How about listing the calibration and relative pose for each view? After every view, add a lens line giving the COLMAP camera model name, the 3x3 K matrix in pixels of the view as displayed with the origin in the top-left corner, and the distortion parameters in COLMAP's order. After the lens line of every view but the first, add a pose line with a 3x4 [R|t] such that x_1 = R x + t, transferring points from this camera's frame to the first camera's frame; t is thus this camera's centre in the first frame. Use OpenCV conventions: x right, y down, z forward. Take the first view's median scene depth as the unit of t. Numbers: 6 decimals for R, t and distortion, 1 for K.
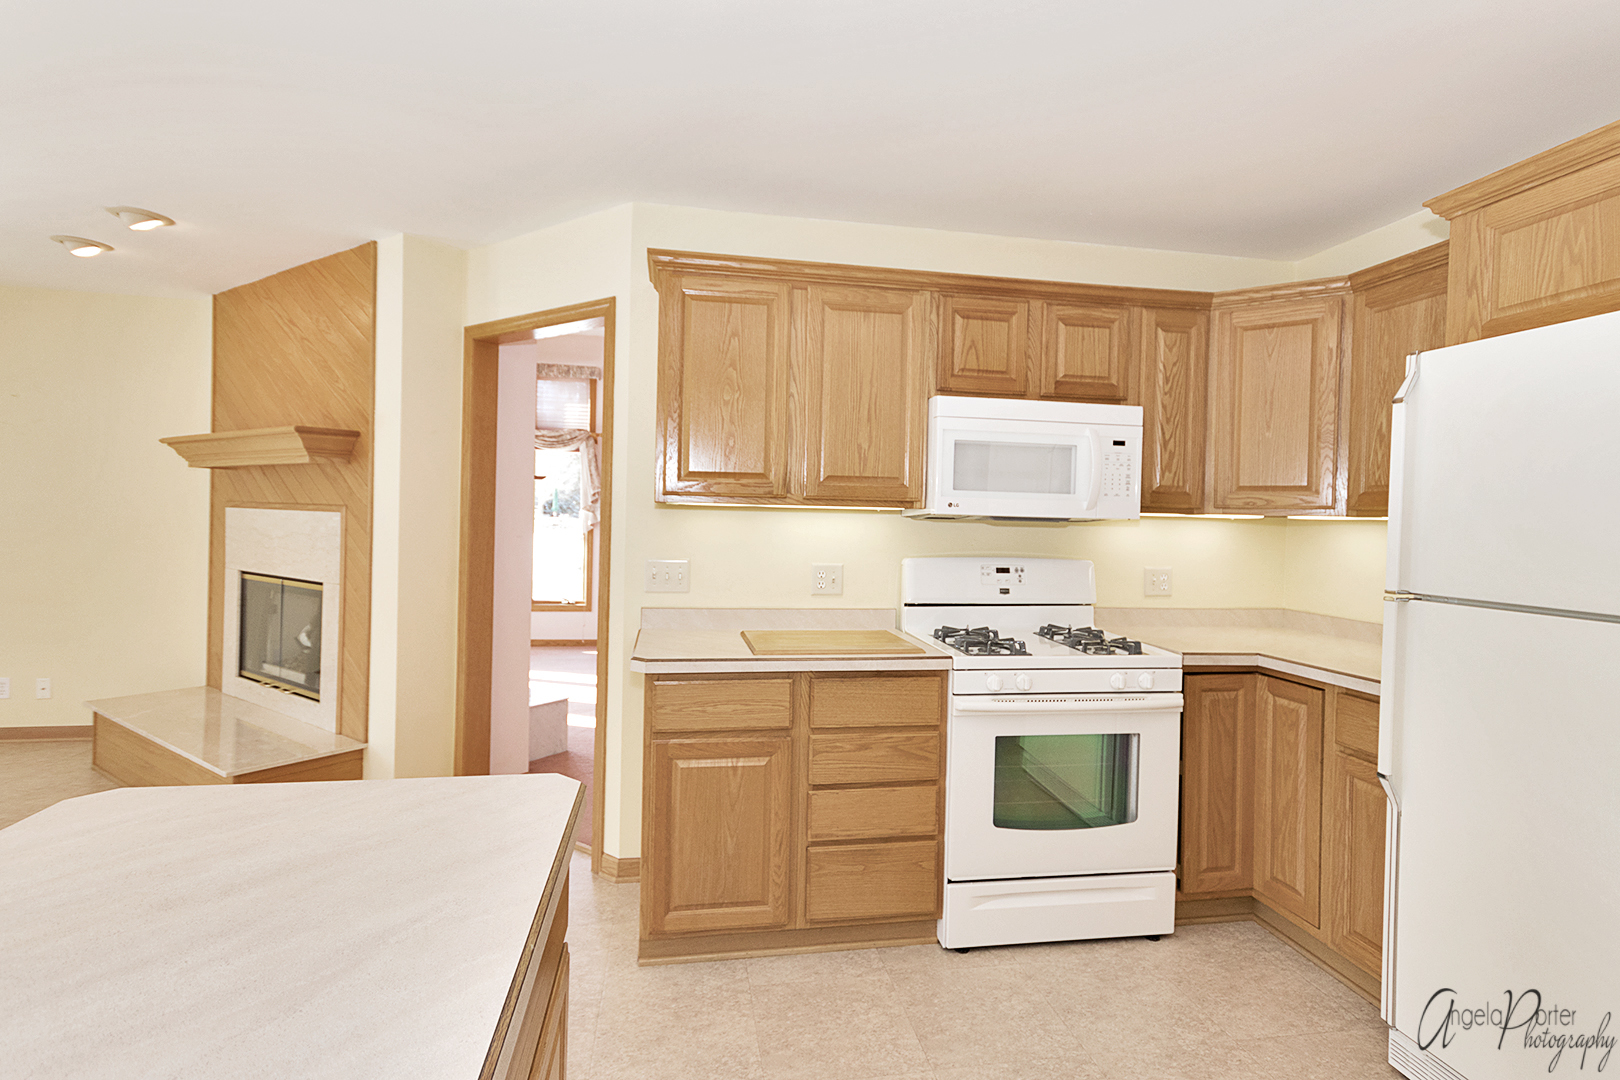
lens RADIAL K [[791.4, 0, 835.2], [0, 791.4, 528.5], [0, 0, 1]] dist [0.015974, -0.001098]
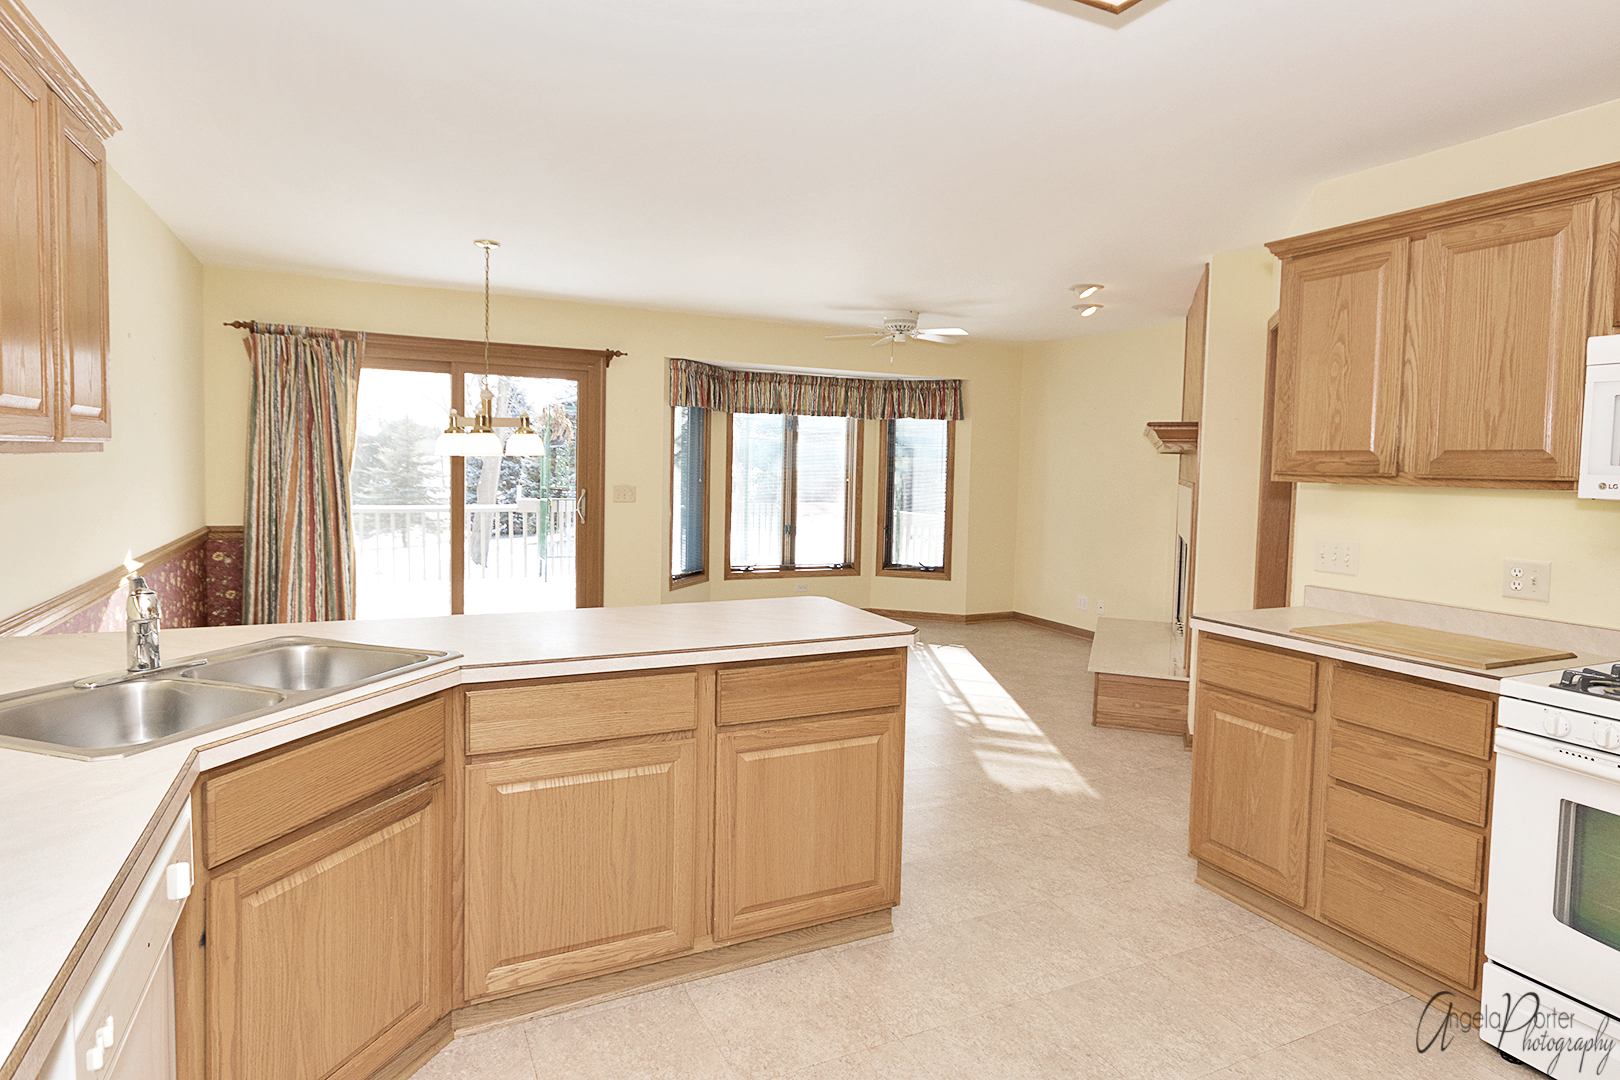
lens RADIAL K [[893.3, 0, 797.0], [0, 893.3, 523.3], [0, 0, 1]] dist [-0.002547, -0.003286]
pose [[0.254990, 0.048081, -0.965748, 0.741042], [-0.034318, 0.998584, 0.040655, -0.003584], [0.966335, 0.022776, 0.256279, 0.083344]]
